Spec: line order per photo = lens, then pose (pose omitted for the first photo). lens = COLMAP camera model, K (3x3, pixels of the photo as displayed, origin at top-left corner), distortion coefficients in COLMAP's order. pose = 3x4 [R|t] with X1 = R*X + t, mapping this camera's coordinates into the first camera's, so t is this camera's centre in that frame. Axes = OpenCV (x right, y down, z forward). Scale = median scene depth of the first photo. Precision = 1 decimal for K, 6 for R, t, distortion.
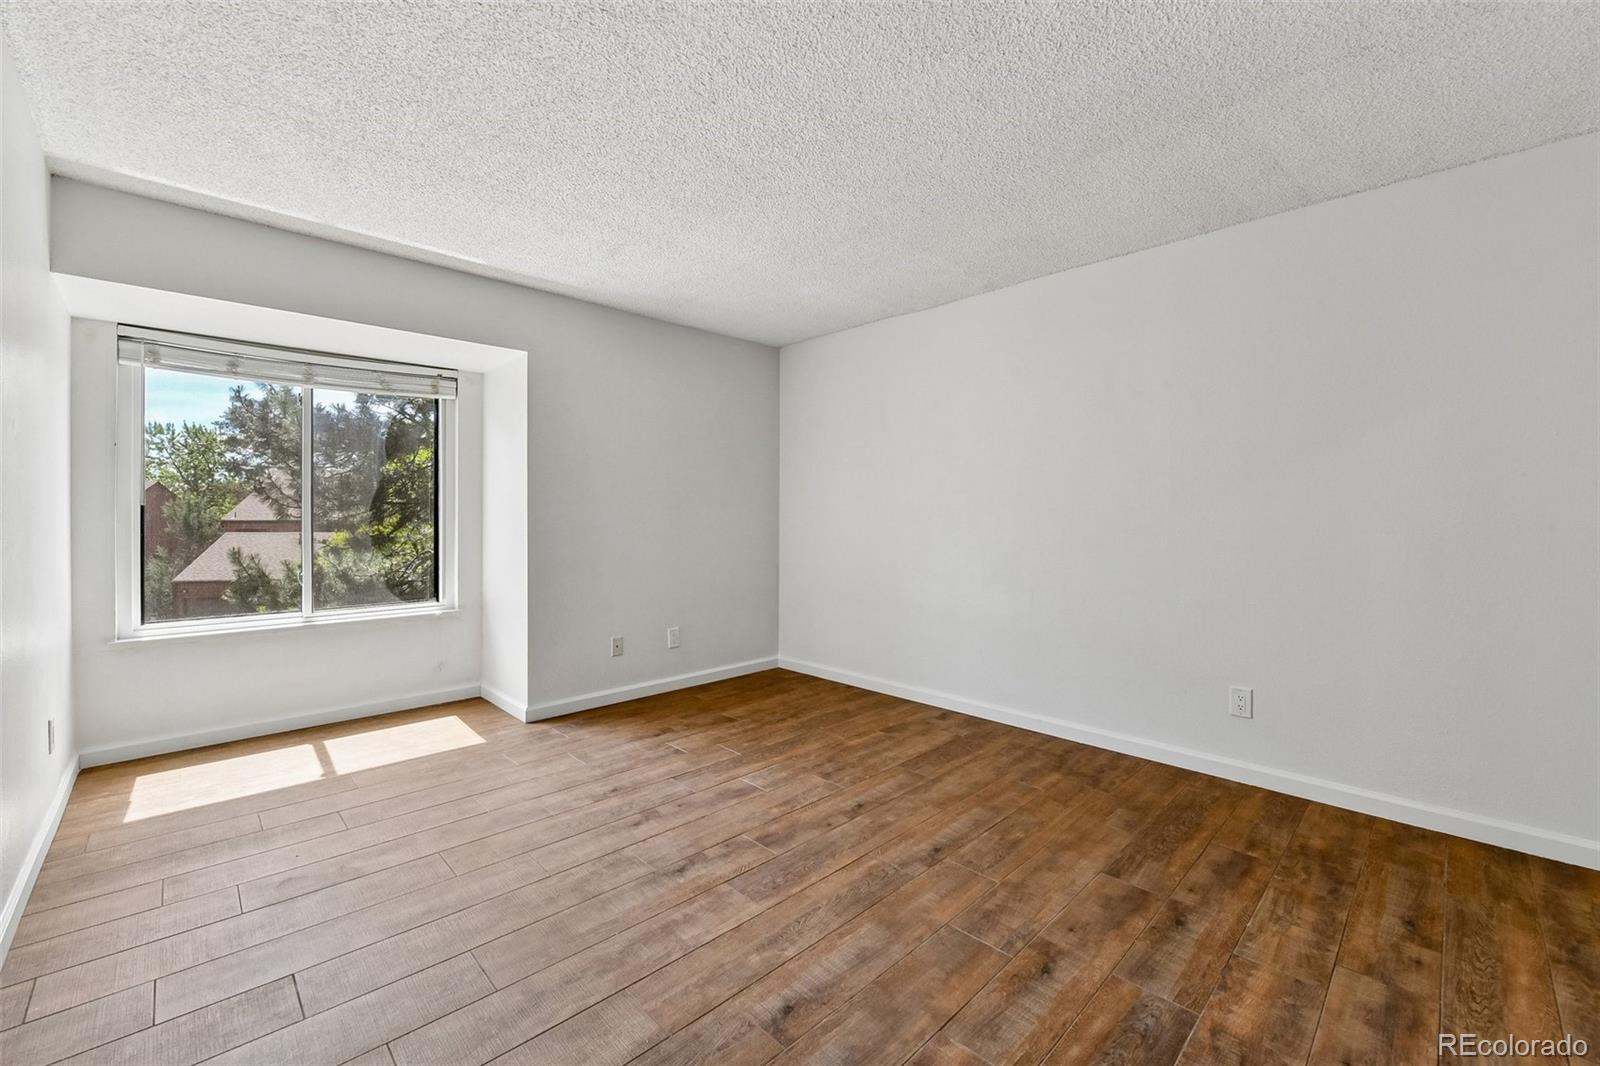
lens RADIAL K [[644.7, 0, 802.0], [0, 644.7, 530.6], [0, 0, 1]] dist [-0.012730, -0.004394]
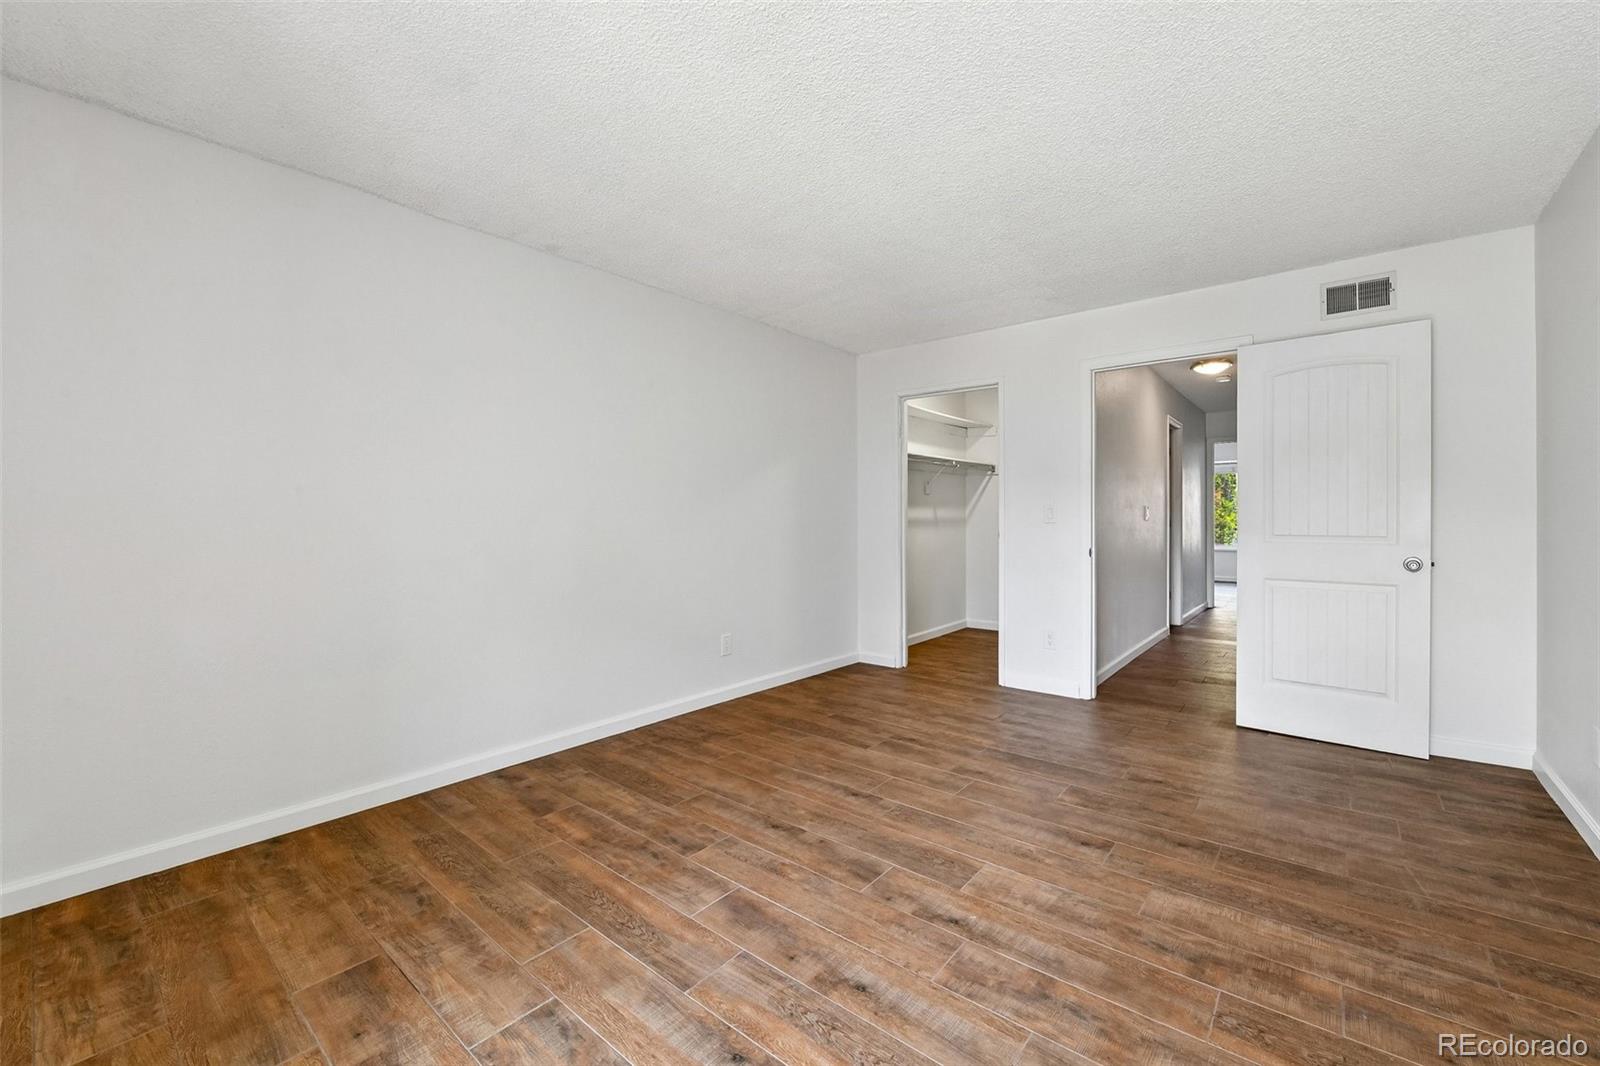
lens RADIAL K [[643.9, 0, 808.2], [0, 643.9, 517.7], [0, 0, 1]] dist [-0.002365, -0.005029]
pose [[-0.110433, -0.002643, 0.993880, -0.876254], [0.026174, 0.999642, 0.005566, -0.026280], [-0.993539, 0.026629, -0.110324, 1.083537]]
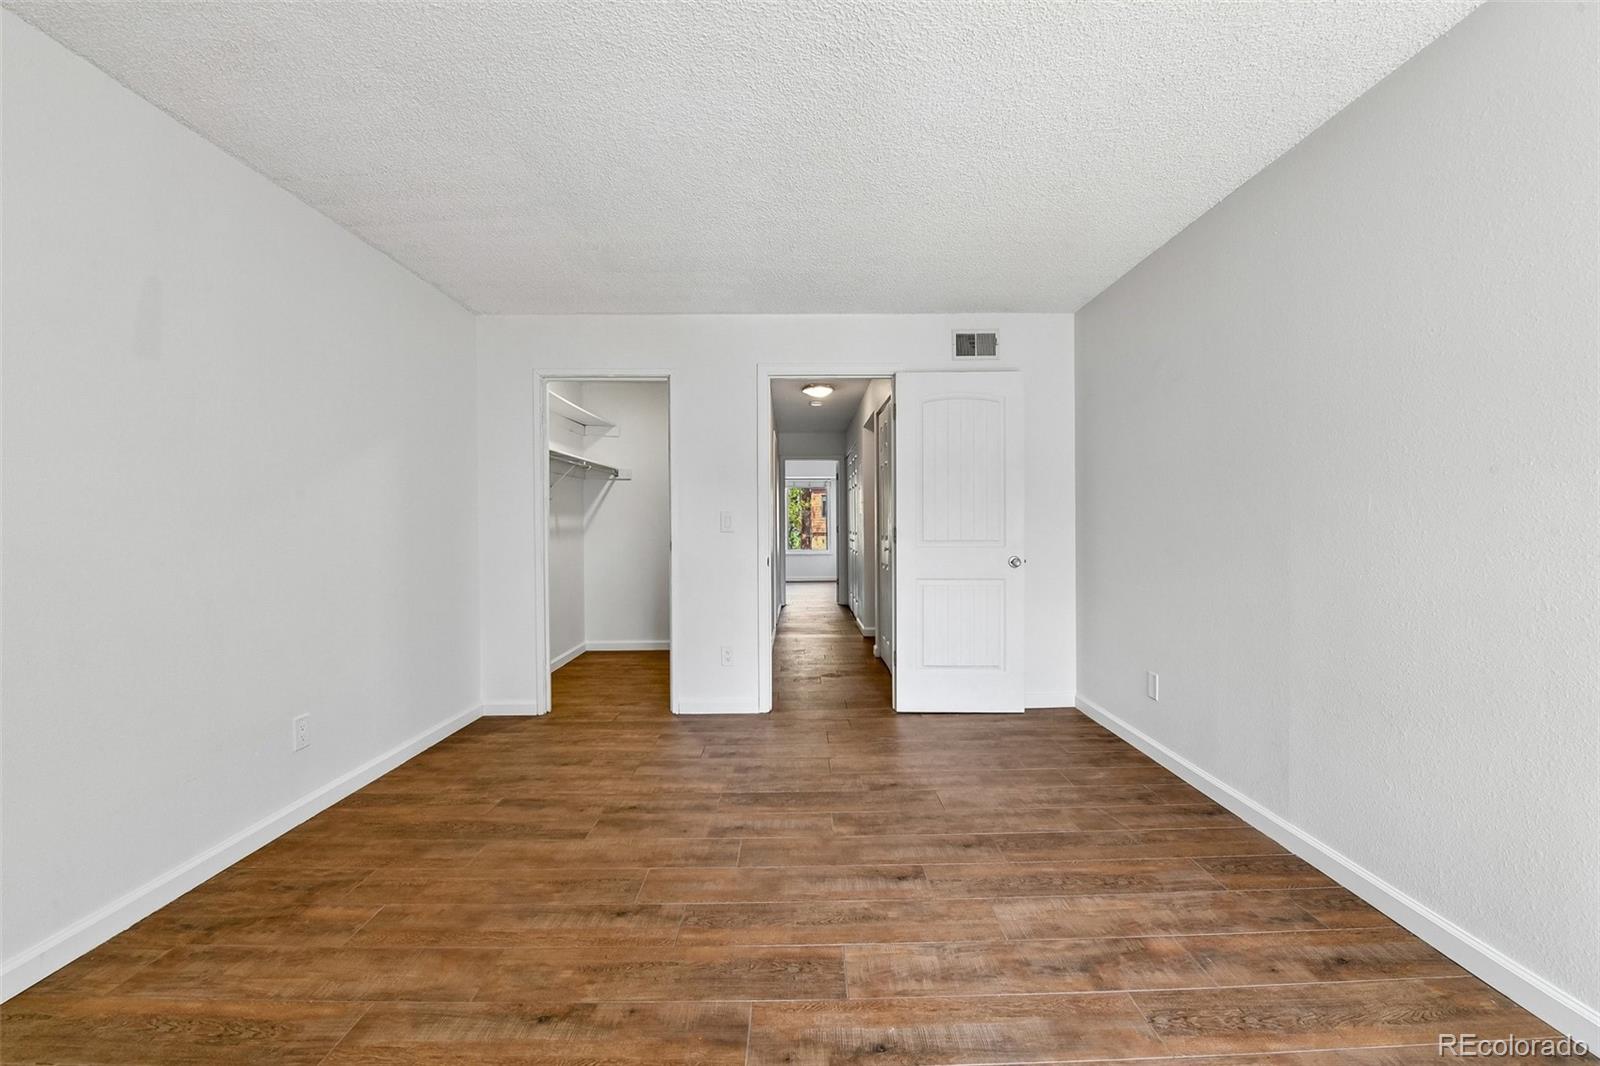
lens RADIAL K [[644.7, 0, 802.0], [0, 644.7, 530.6], [0, 0, 1]] dist [-0.012730, -0.004394]
pose [[-0.724424, -0.004825, 0.689338, -0.499032], [0.020501, 0.999382, 0.028540, -0.032177], [-0.689050, 0.034806, -0.723878, 1.291113]]
